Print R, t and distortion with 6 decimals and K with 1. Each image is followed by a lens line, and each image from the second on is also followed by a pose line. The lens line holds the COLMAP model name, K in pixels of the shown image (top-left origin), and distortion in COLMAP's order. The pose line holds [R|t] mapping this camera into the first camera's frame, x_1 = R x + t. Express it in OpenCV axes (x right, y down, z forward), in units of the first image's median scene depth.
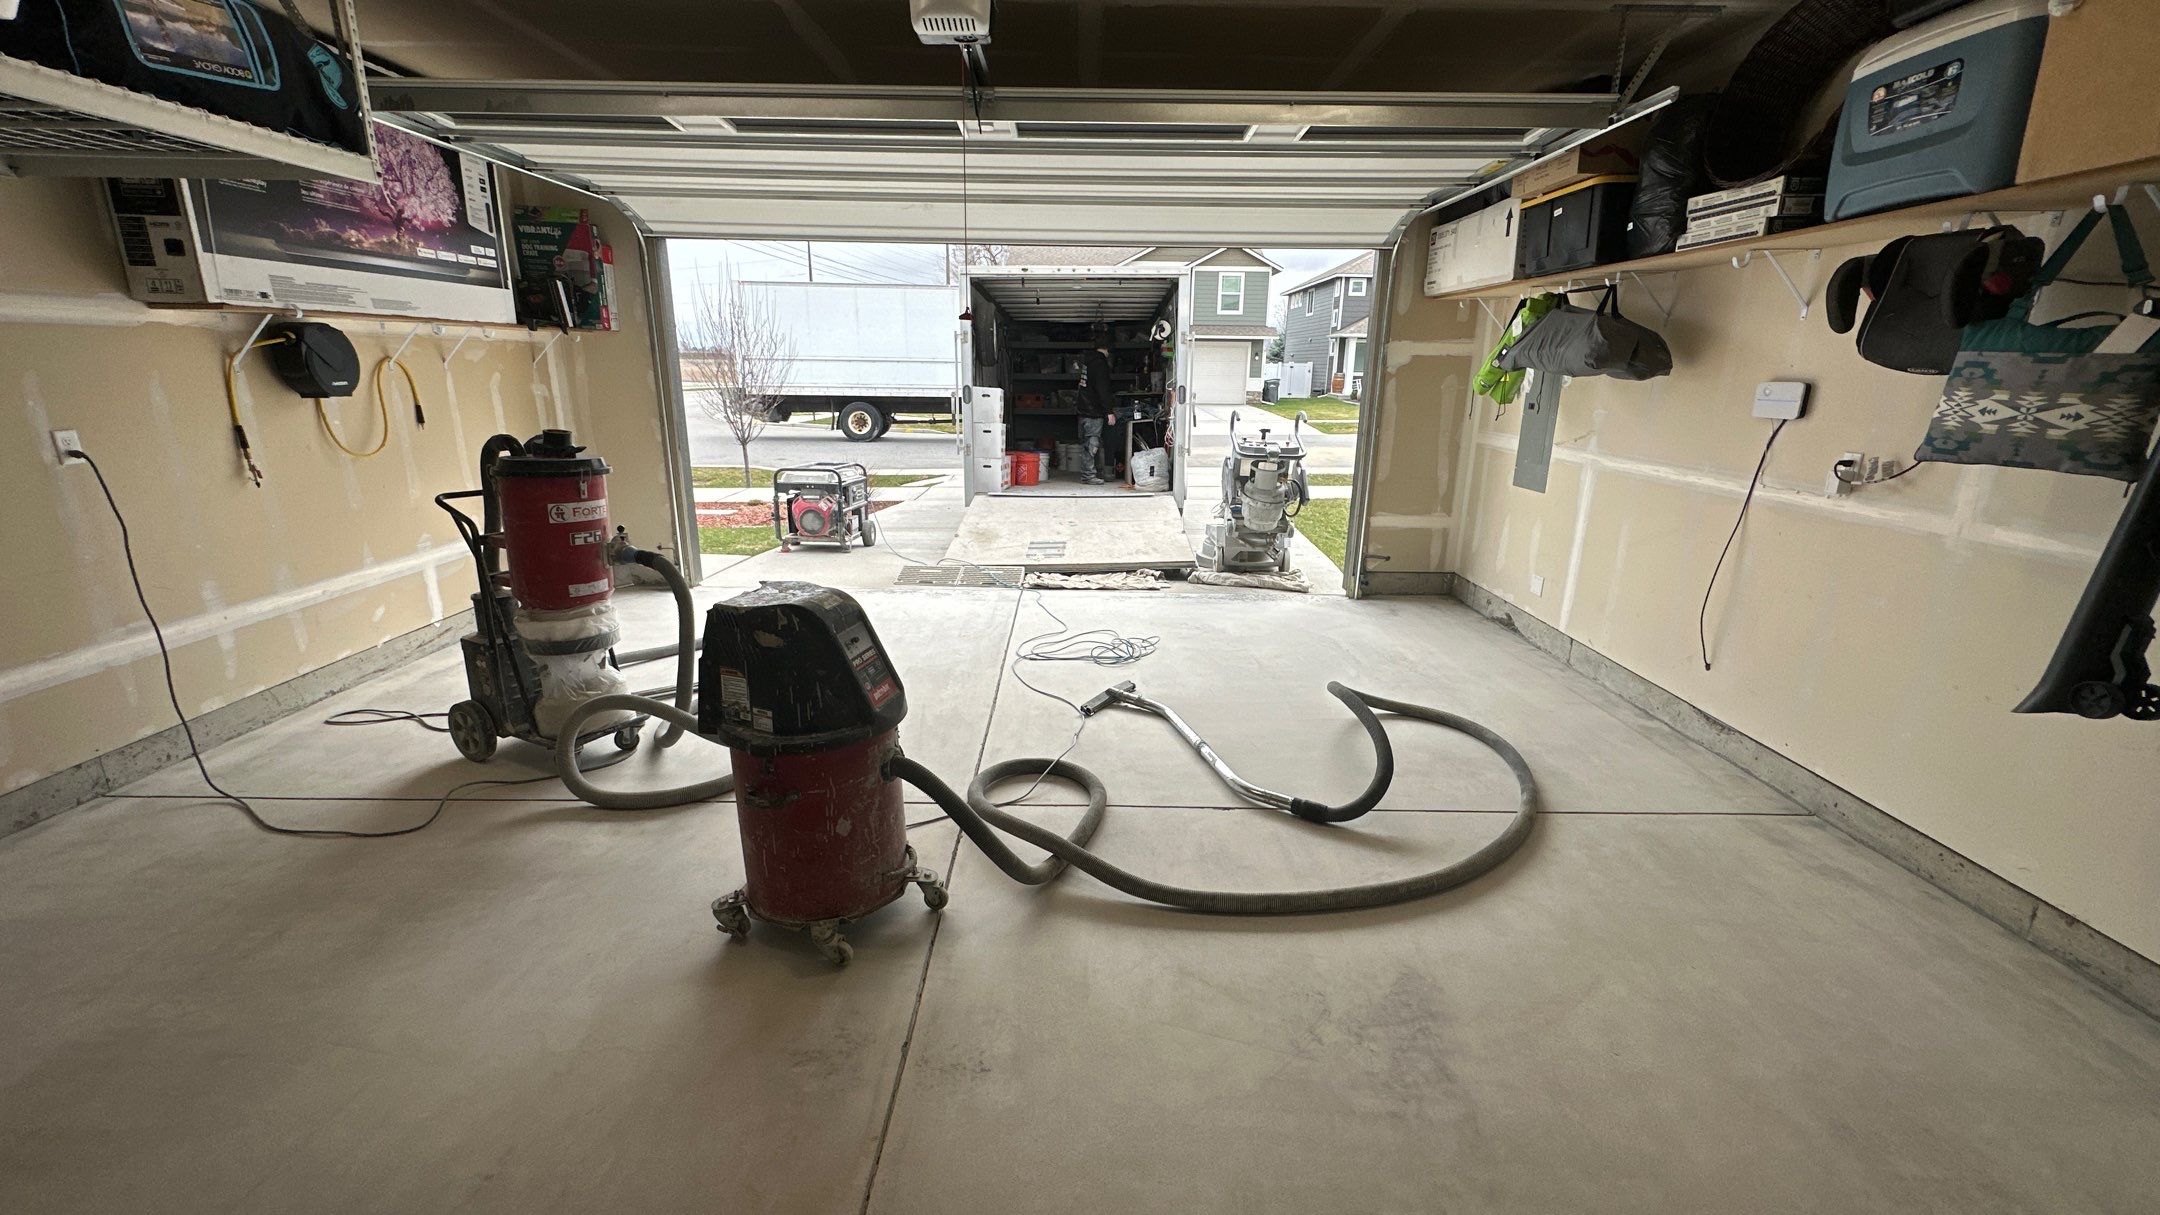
lens RADIAL K [[861.0, 0, 1083.4], [0, 861.0, 603.9], [0, 0, 1]] dist [-0.005240, 0.000911]
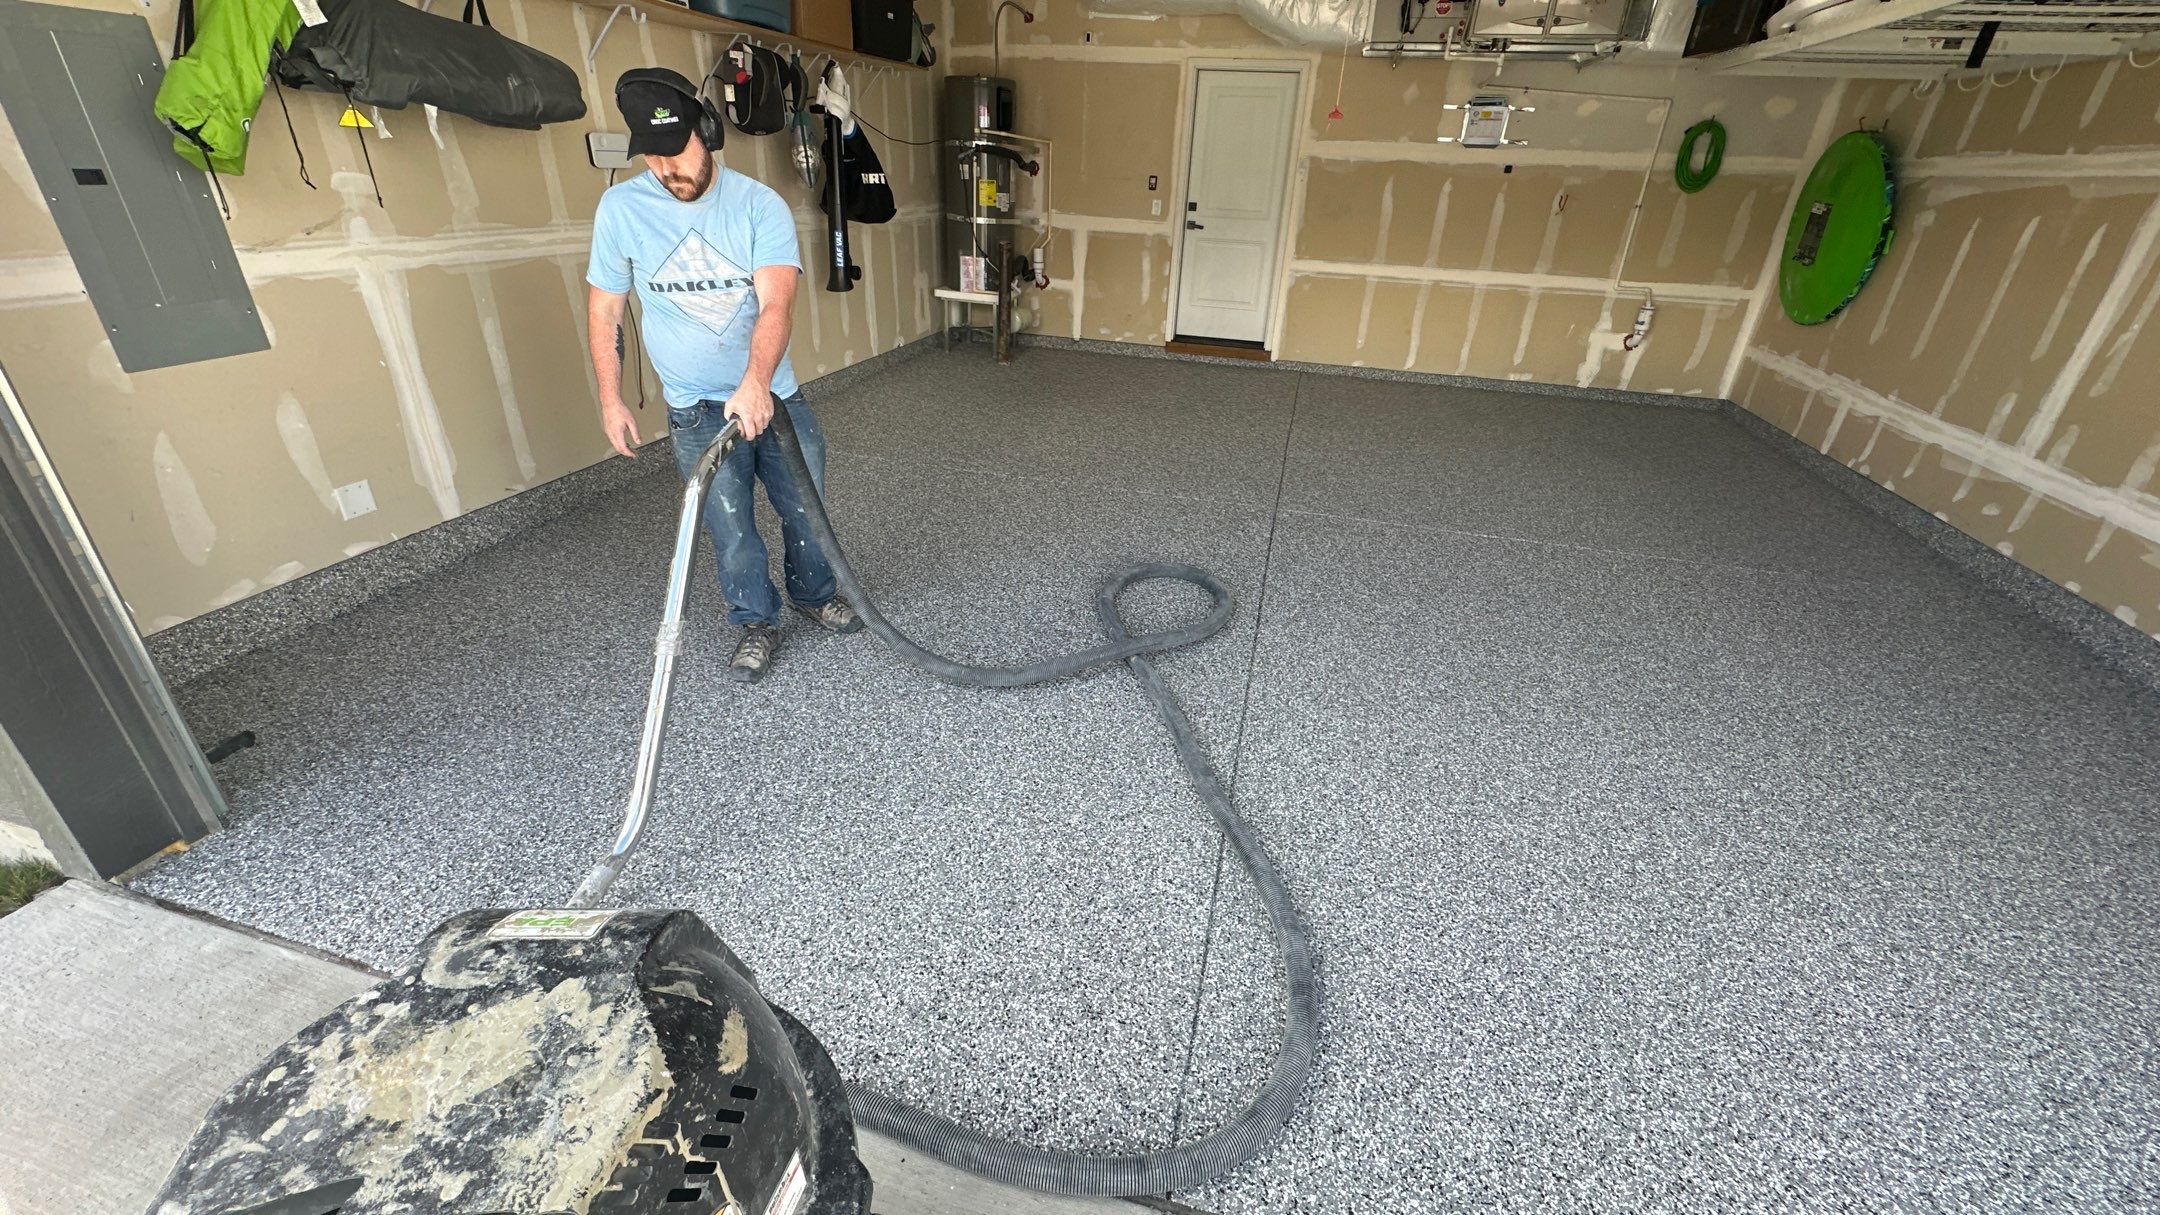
lens RADIAL K [[861.0, 0, 1085.3], [0, 861.0, 603.7], [0, 0, 1]] dist [-0.005240, 0.000911]
pose [[-0.965673, -0.164470, 0.201060, -0.128536], [0.013105, 0.742188, 0.670064, -0.520992], [-0.259430, 0.649698, -0.714555, 1.946142]]
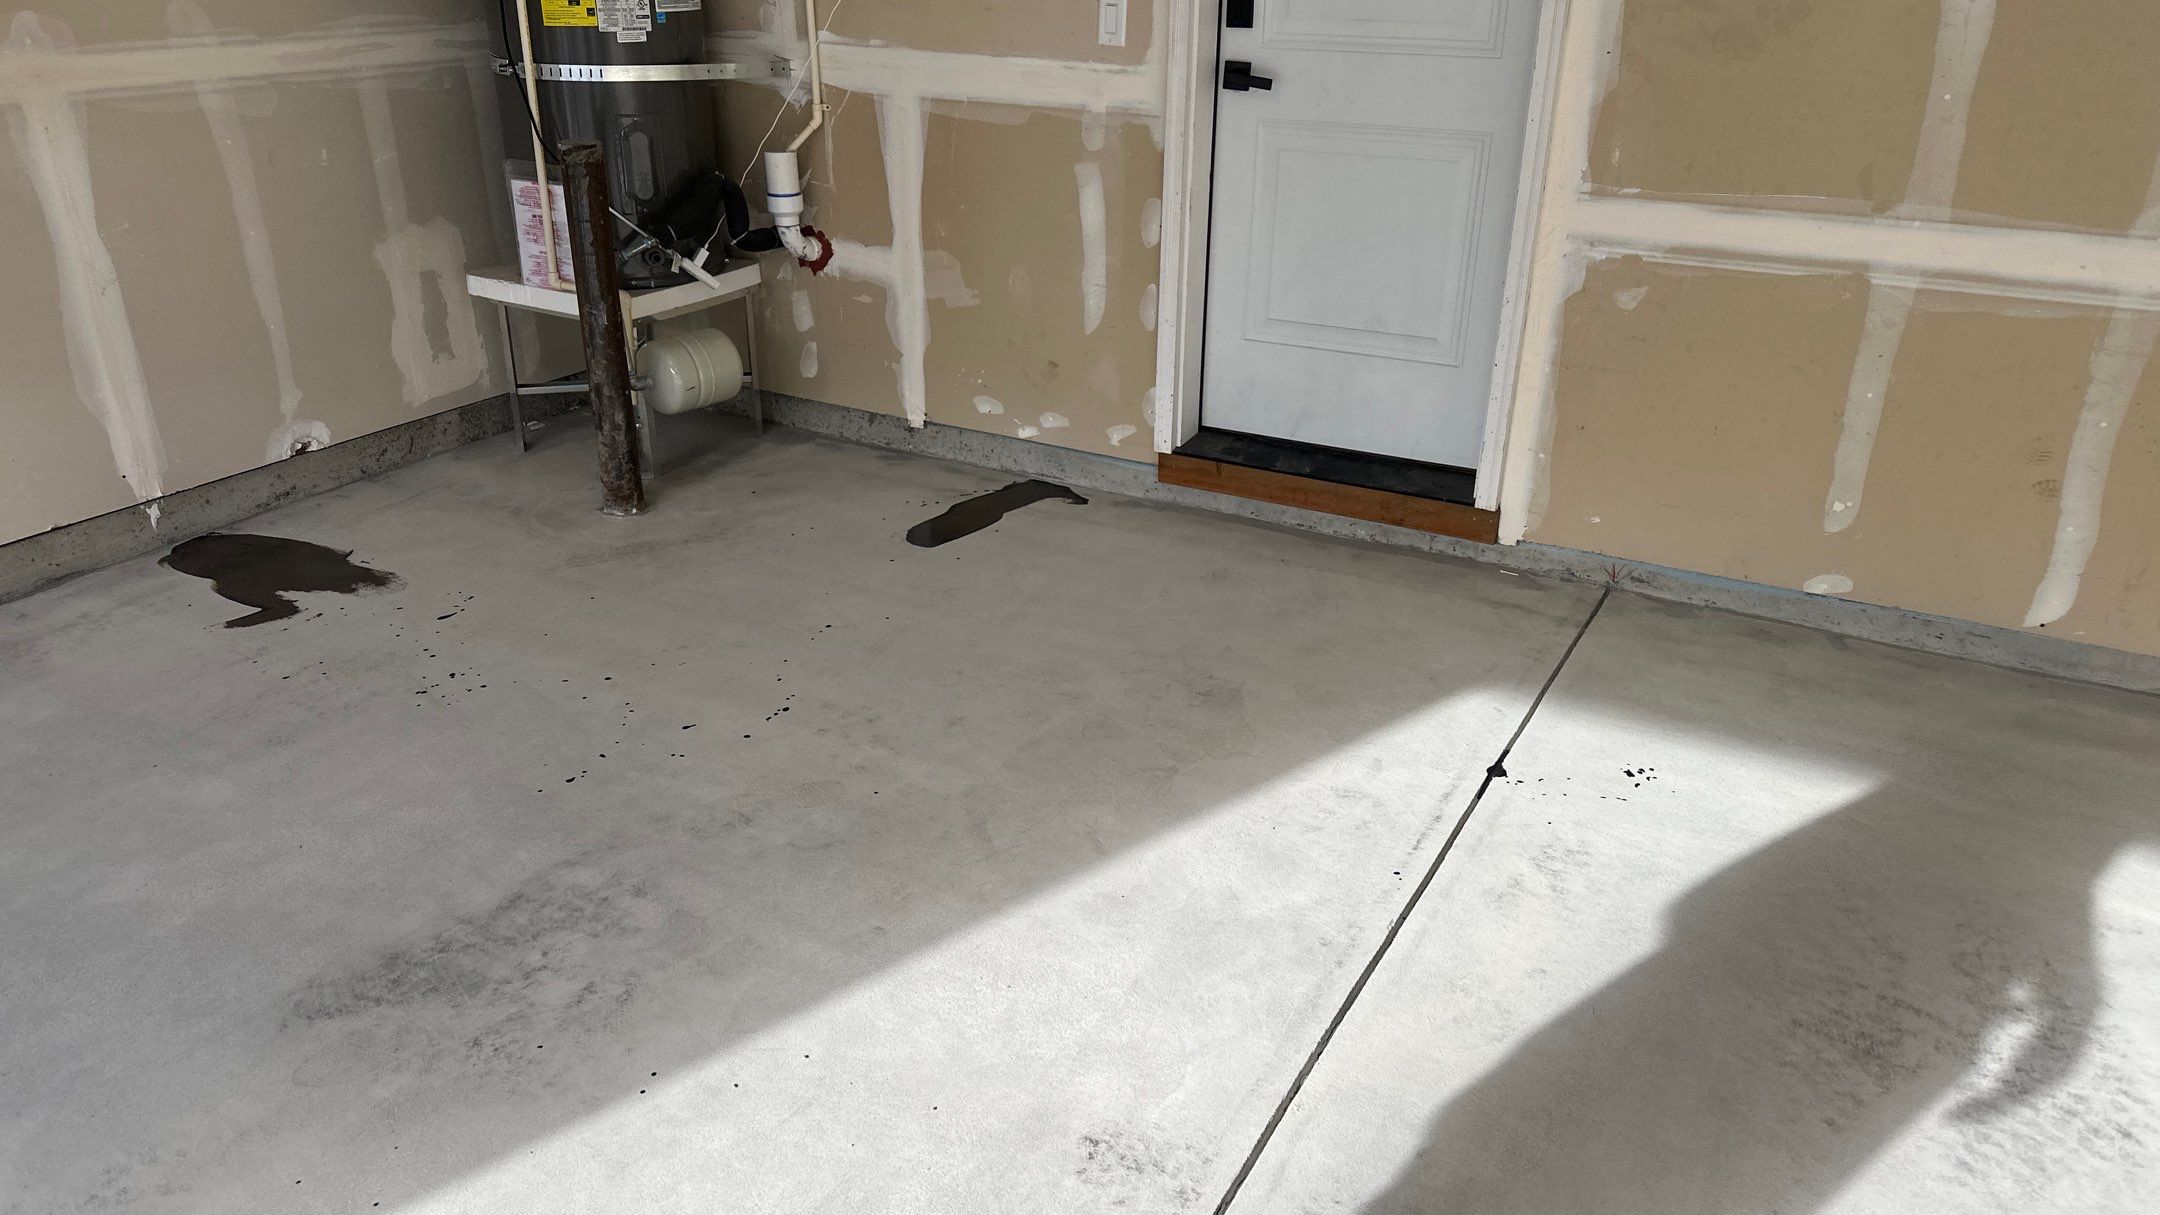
lens RADIAL K [[1506.3, 0, 1082.8], [0, 1506.3, 627.8], [0, 0, 1]] dist [0.098414, -0.121647]
pose [[-0.870791, -0.224988, 0.437154, -0.265788], [0.111629, 0.775454, 0.621458, -0.192401], [-0.478813, 0.589959, -0.650143, 0.815478]]
